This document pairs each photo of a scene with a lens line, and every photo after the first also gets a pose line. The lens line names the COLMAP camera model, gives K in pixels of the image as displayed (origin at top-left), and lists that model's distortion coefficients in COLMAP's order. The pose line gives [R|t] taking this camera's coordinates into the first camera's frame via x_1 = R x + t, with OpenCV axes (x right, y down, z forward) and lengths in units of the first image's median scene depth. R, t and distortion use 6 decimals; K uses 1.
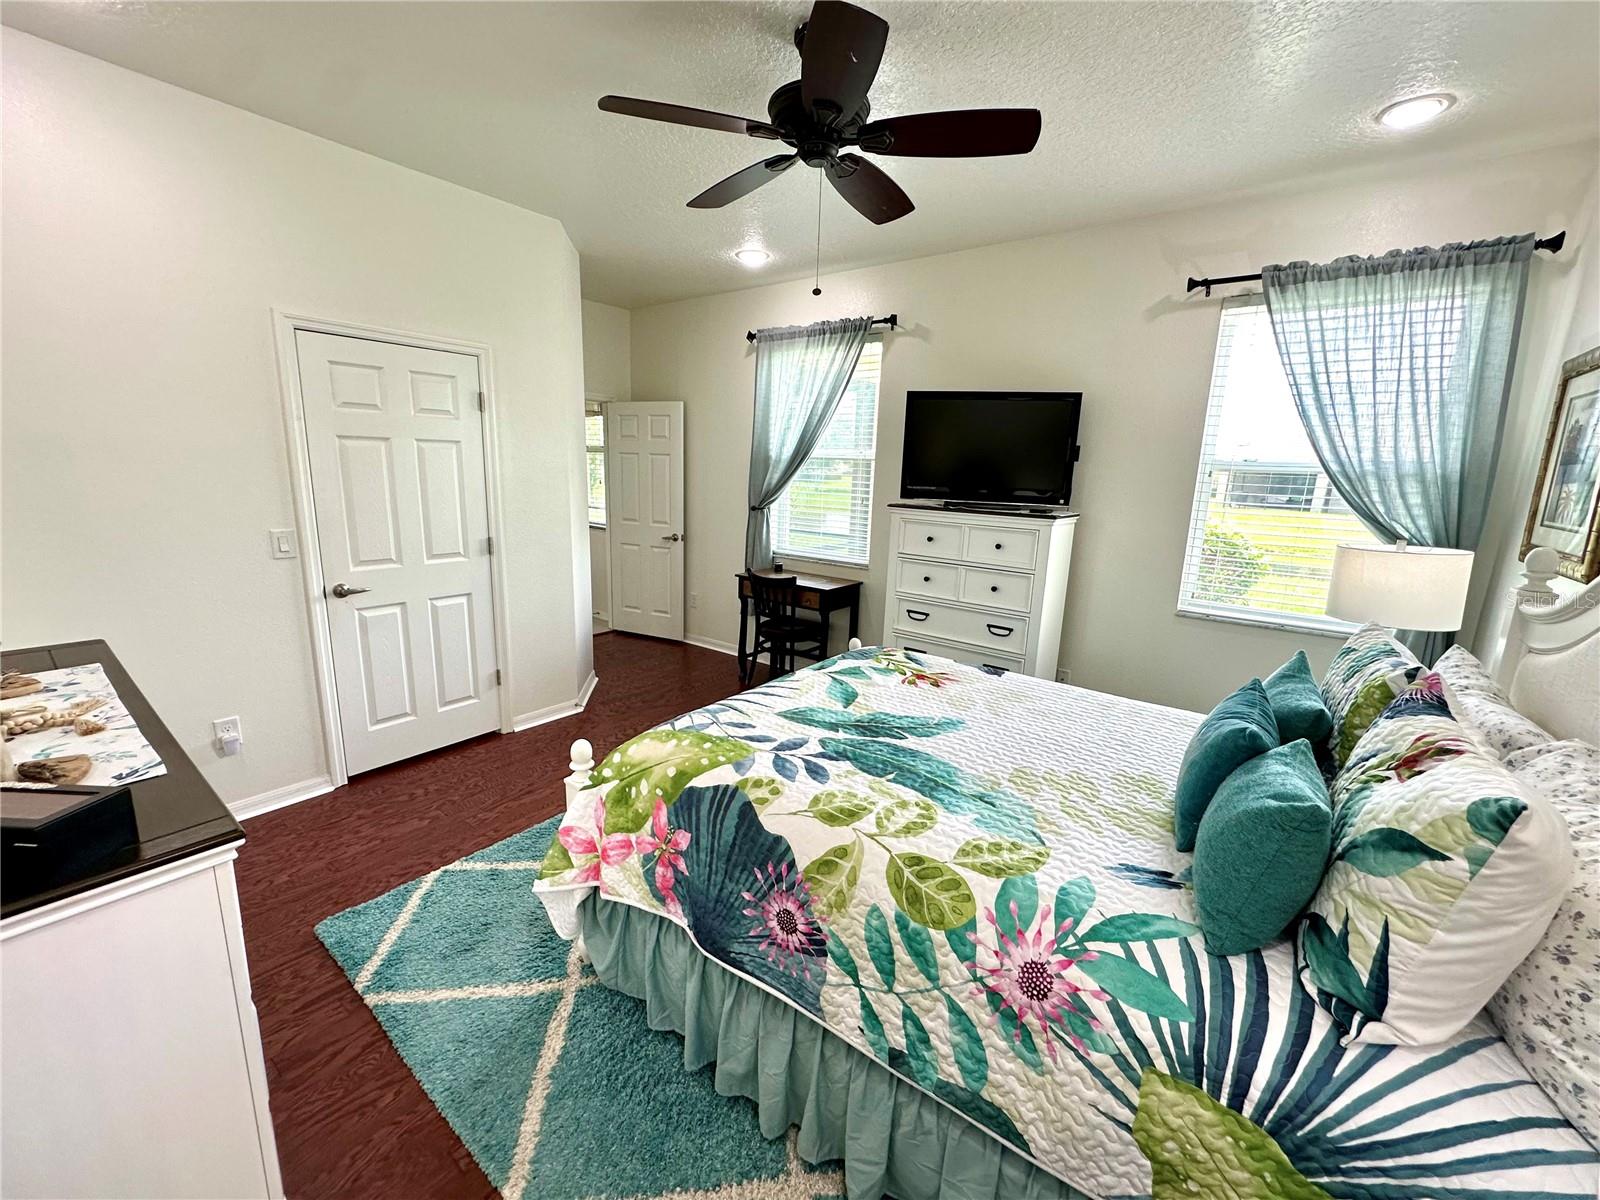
lens RADIAL K [[643.5, 0, 794.8], [0, 643.5, 596.9], [0, 0, 1]] dist [-0.002044, 0.000325]
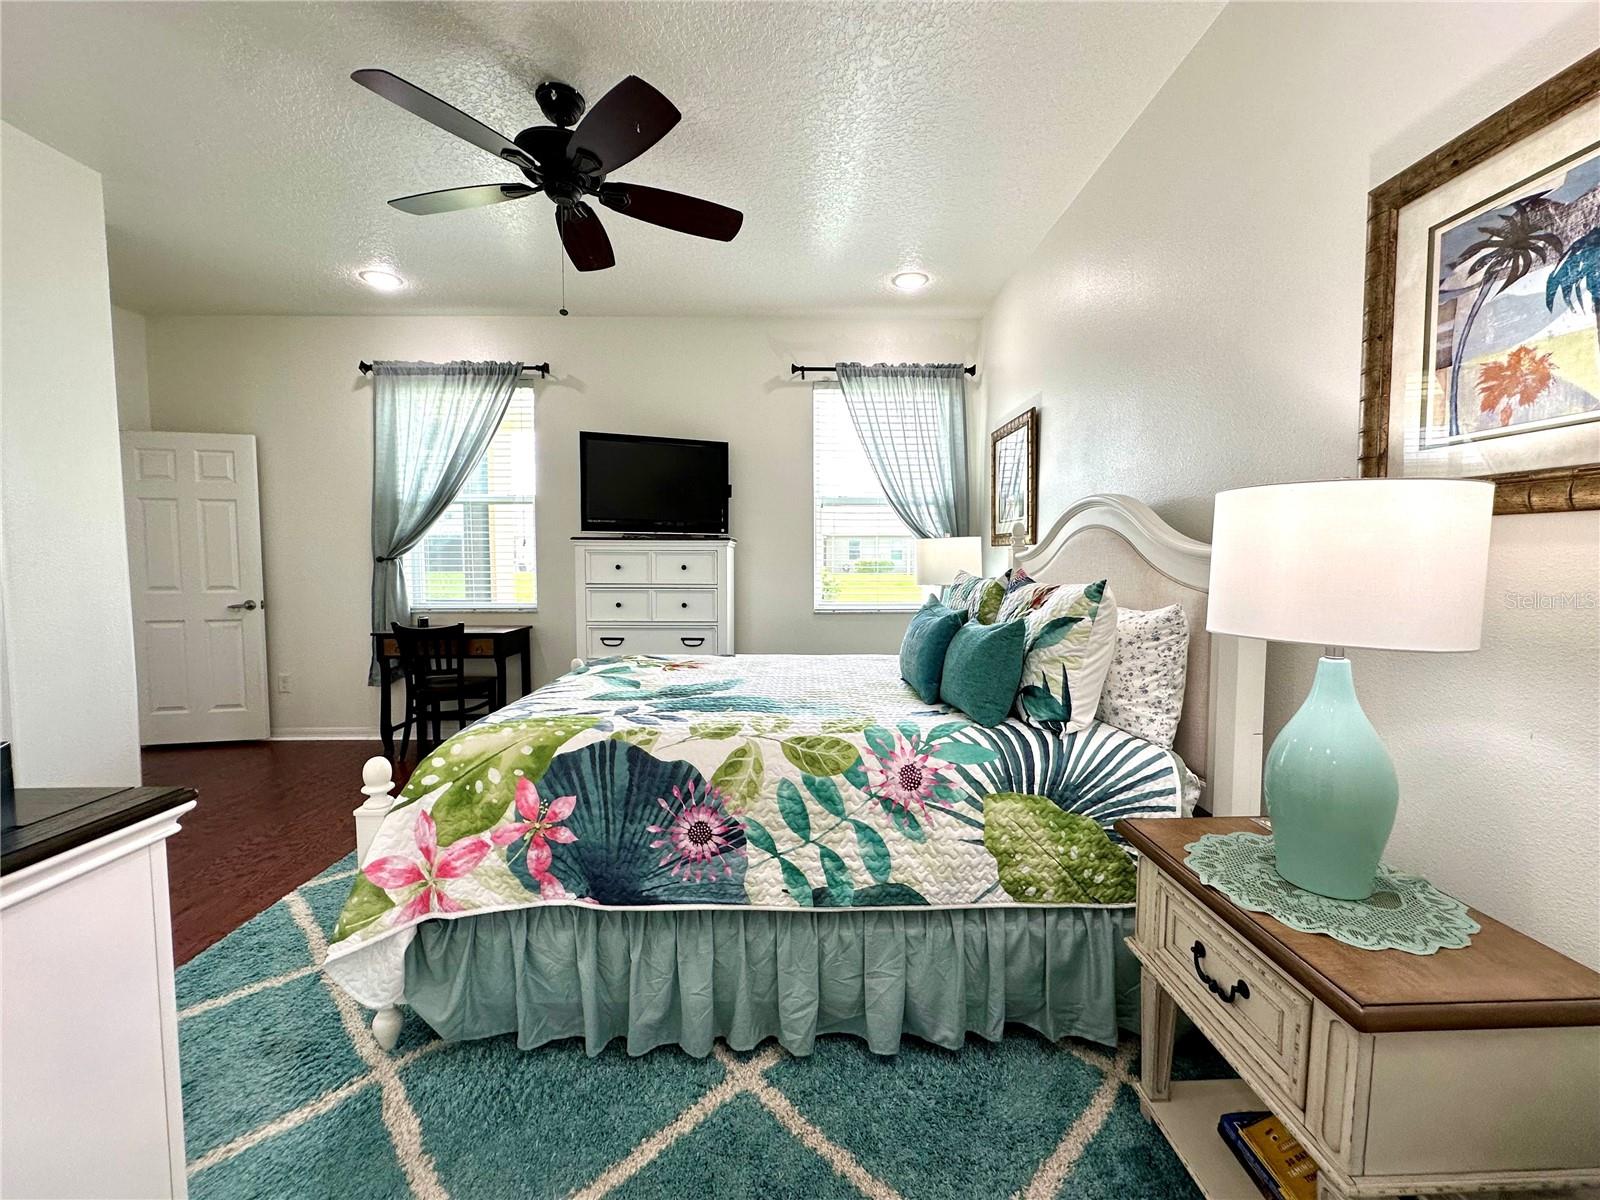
lens RADIAL K [[643.5, 0, 800.8], [0, 643.5, 596.3], [0, 0, 1]] dist [-0.002044, 0.000325]
pose [[0.788553, -0.070662, 0.610894, -0.422154], [0.148210, 0.985933, -0.077269, 0.173715], [-0.596841, 0.151471, 0.787933, -0.028424]]
